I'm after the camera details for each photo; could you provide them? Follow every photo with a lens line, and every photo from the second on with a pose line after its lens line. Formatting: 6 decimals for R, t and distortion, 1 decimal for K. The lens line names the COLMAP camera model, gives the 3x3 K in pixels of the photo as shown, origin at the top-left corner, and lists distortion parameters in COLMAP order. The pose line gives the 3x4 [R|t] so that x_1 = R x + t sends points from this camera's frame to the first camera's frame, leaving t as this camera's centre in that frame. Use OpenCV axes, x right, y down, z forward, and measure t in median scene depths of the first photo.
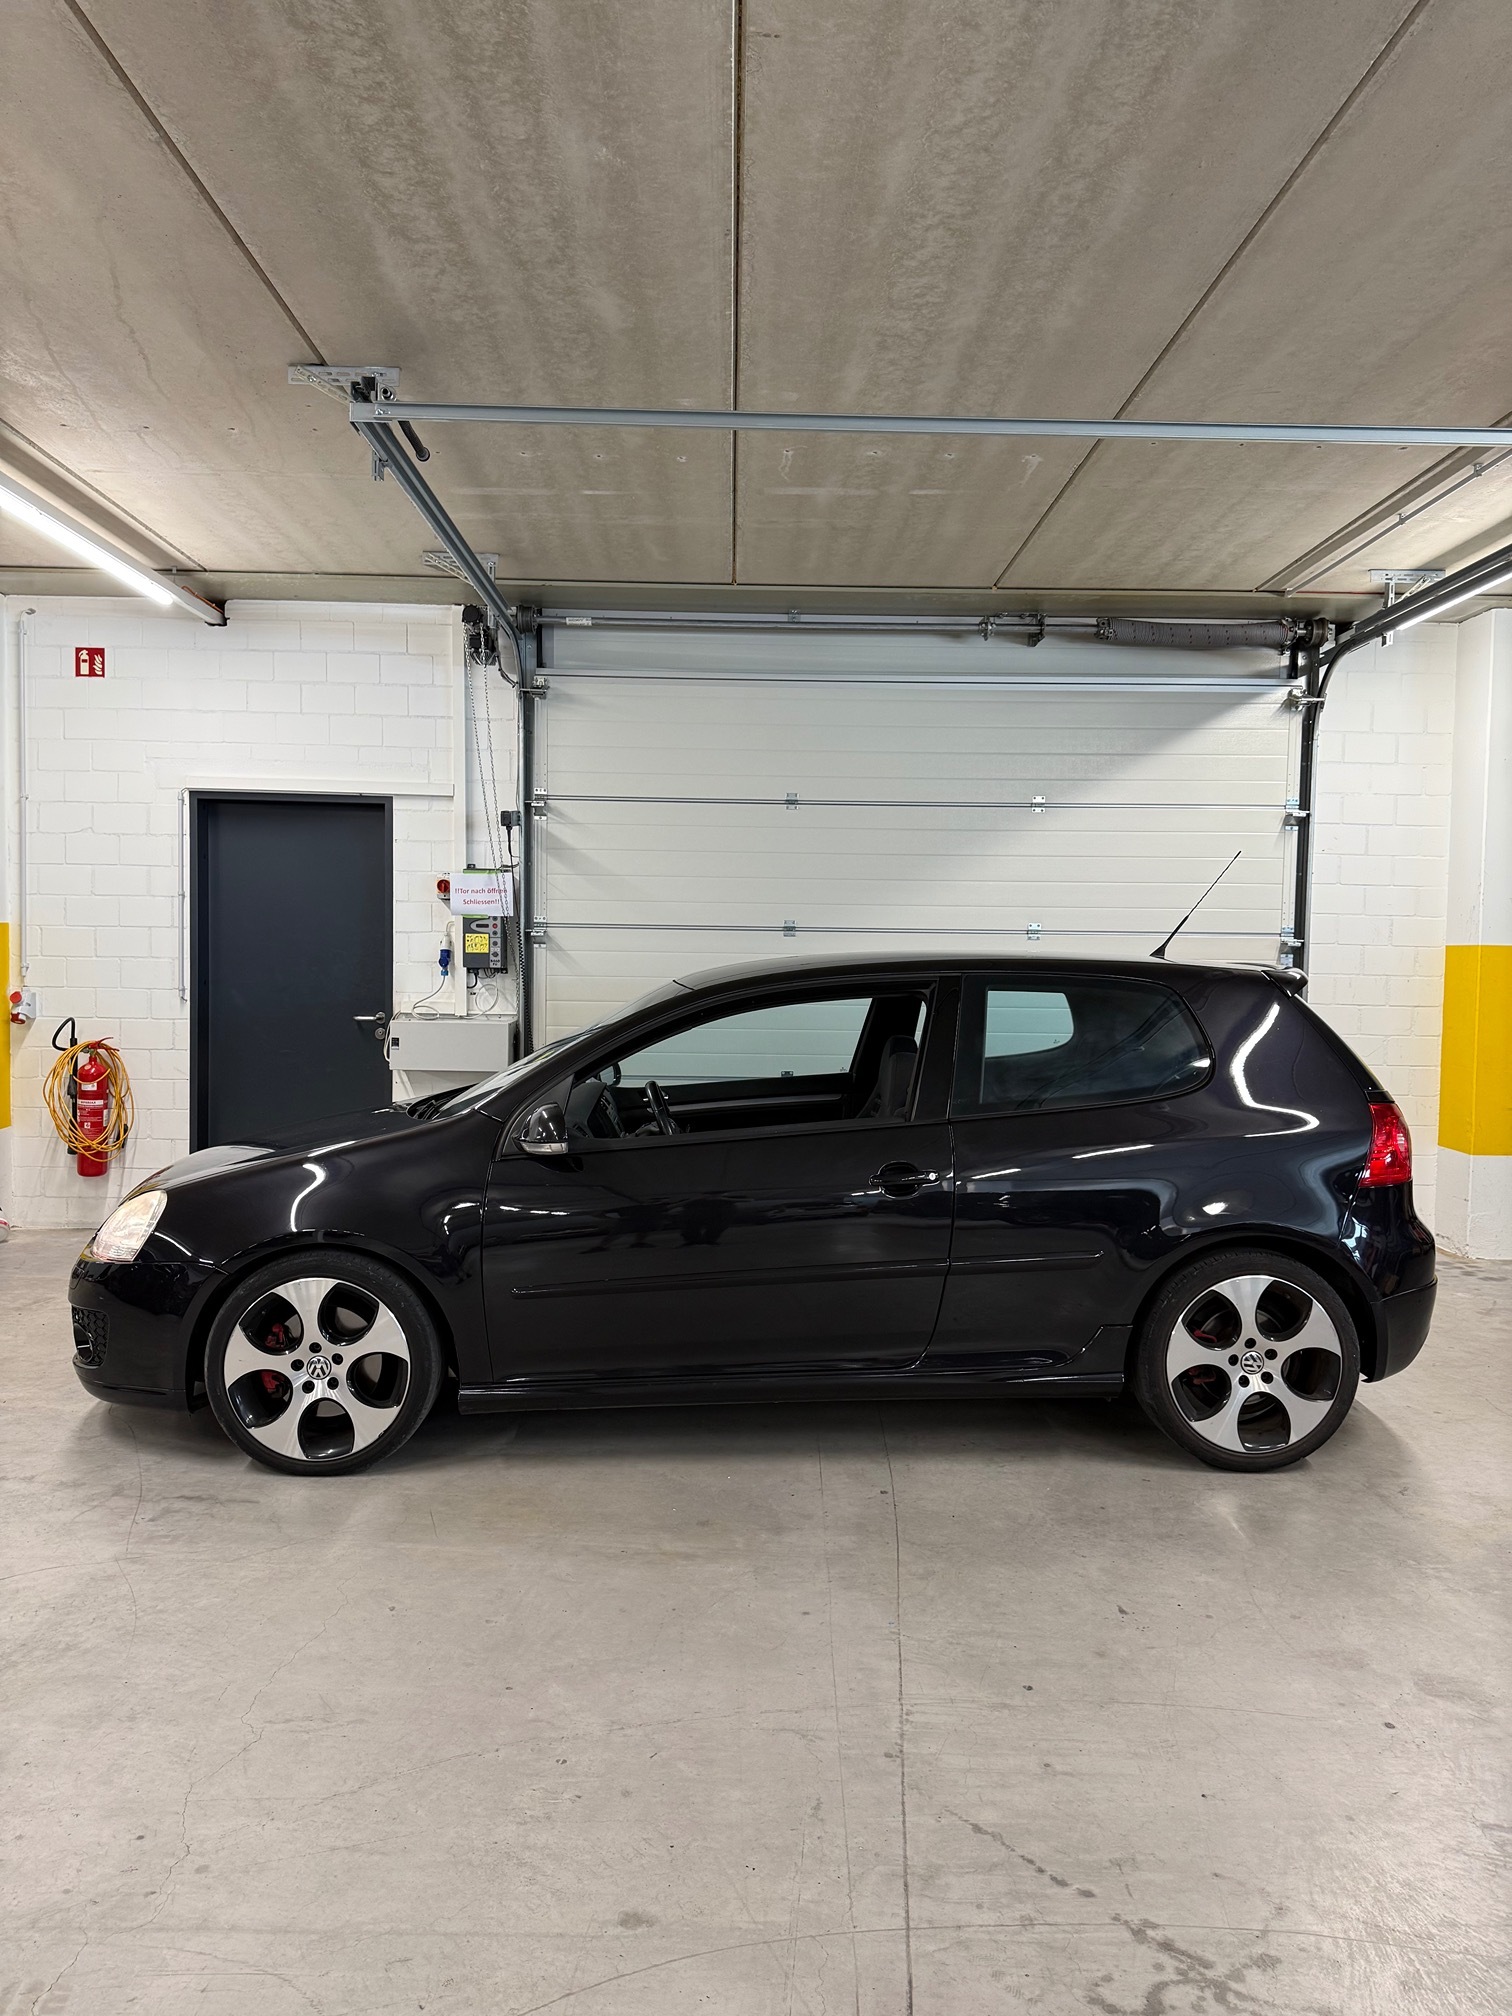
lens RADIAL K [[1420.8, 0, 748.0], [0, 1420.8, 1017.4], [0, 0, 1]] dist [0.034950, -0.043189]
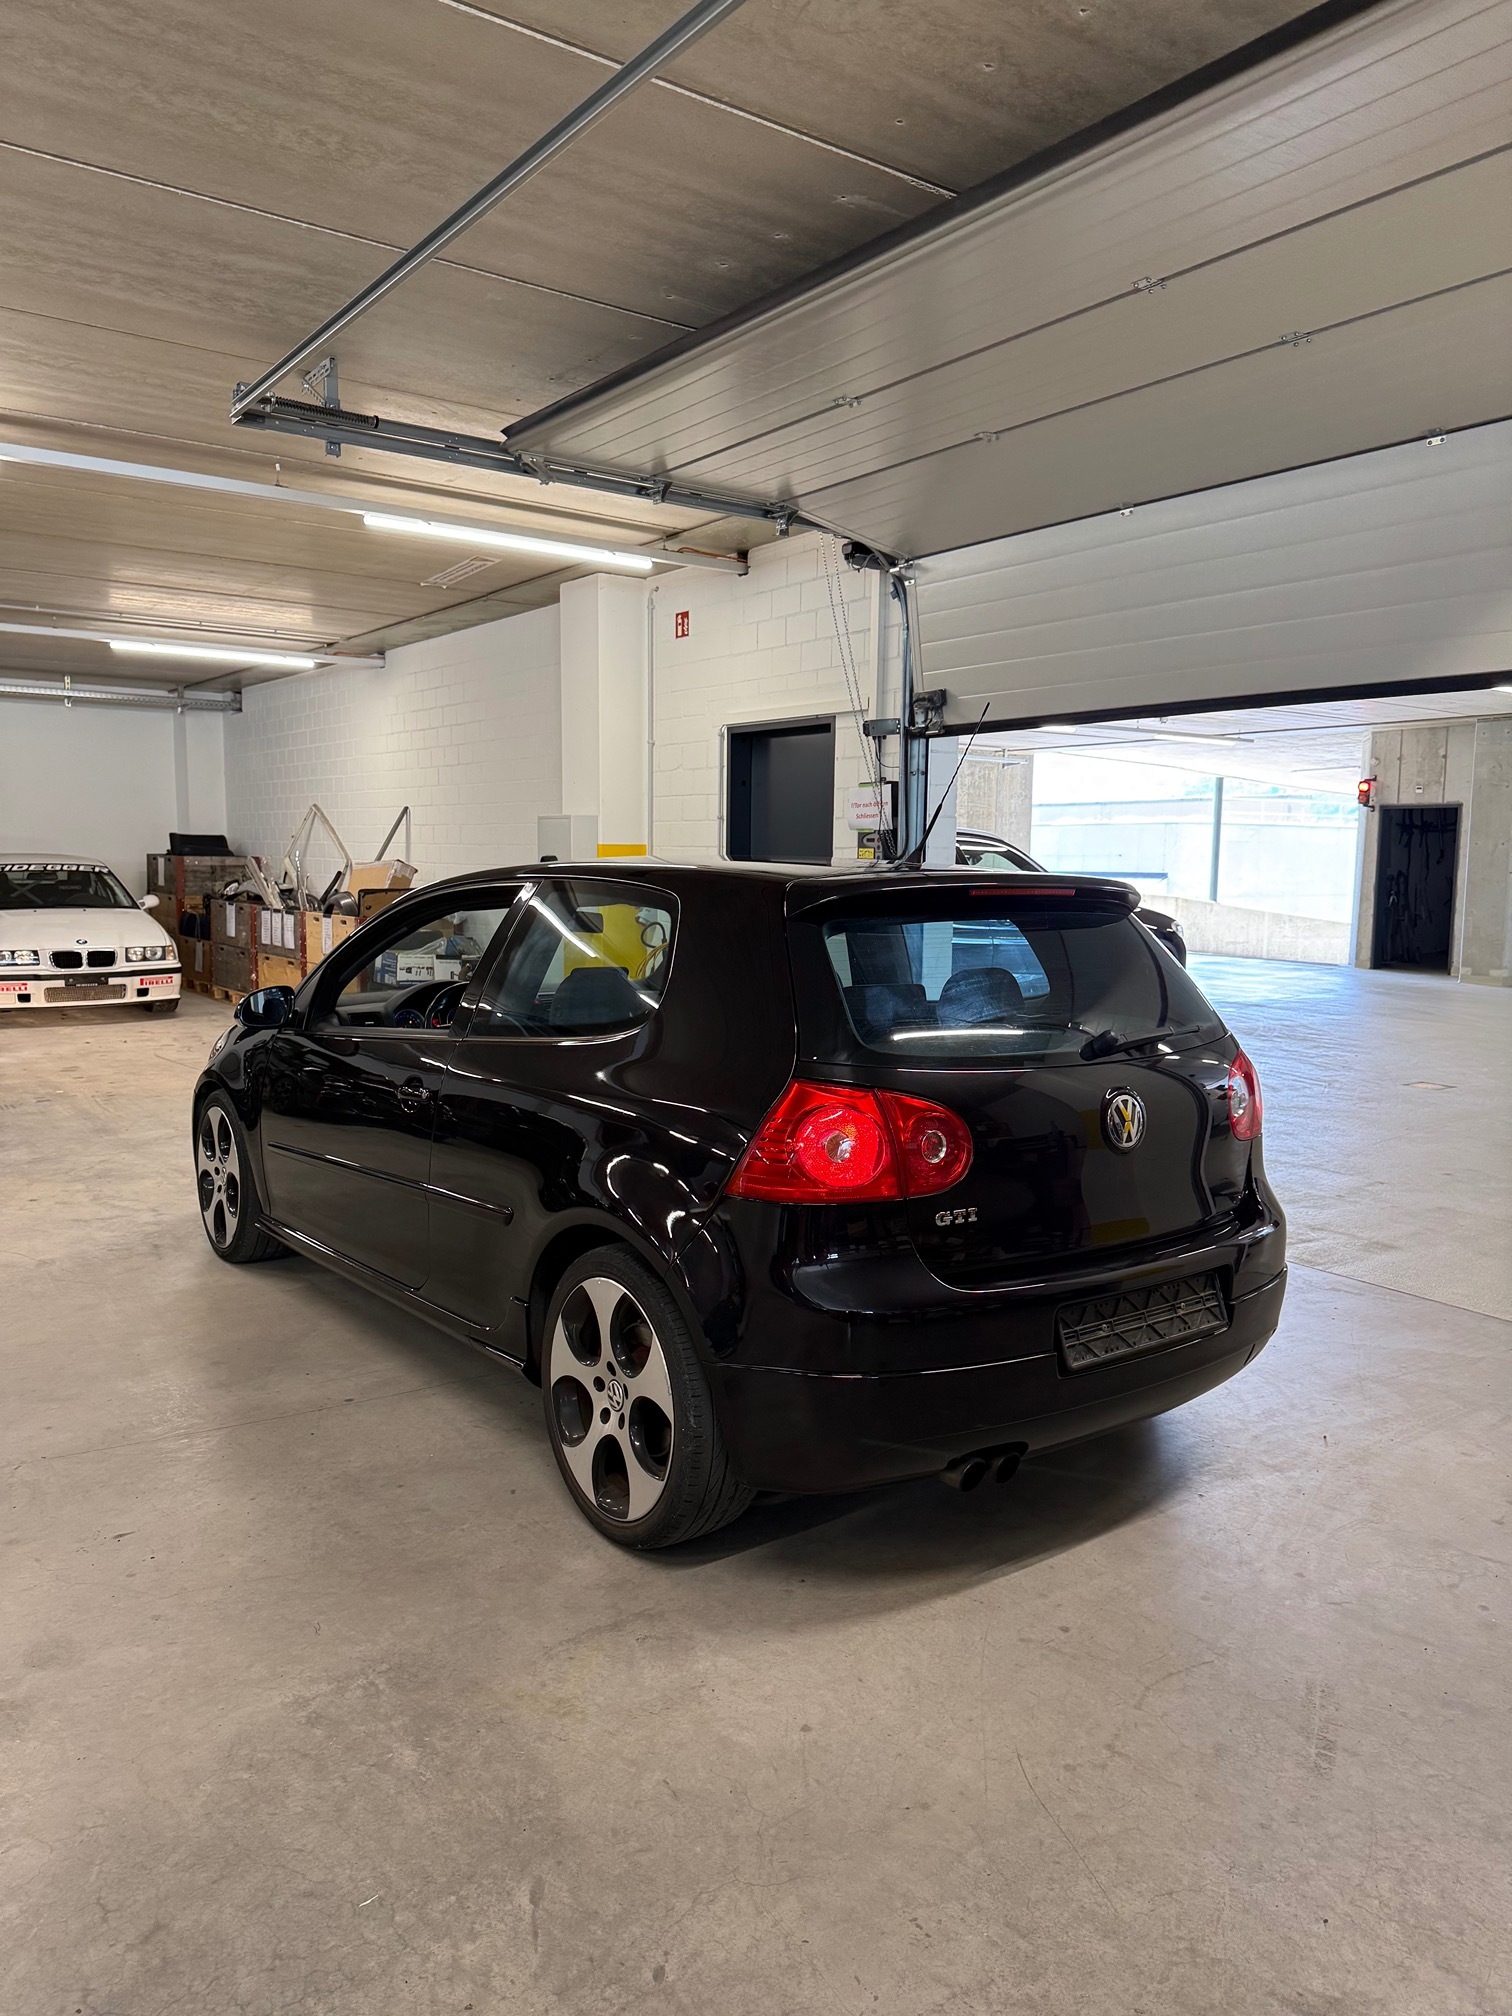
lens RADIAL K [[1420.8, 0, 762.5], [0, 1420.8, 1005.6], [0, 0, 1]] dist [0.034950, -0.043189]
pose [[0.574192, 0.078670, -0.814932, 1.039948], [-0.049504, 0.996888, 0.061356, -0.012223], [0.817223, 0.005112, 0.576299, 0.664205]]
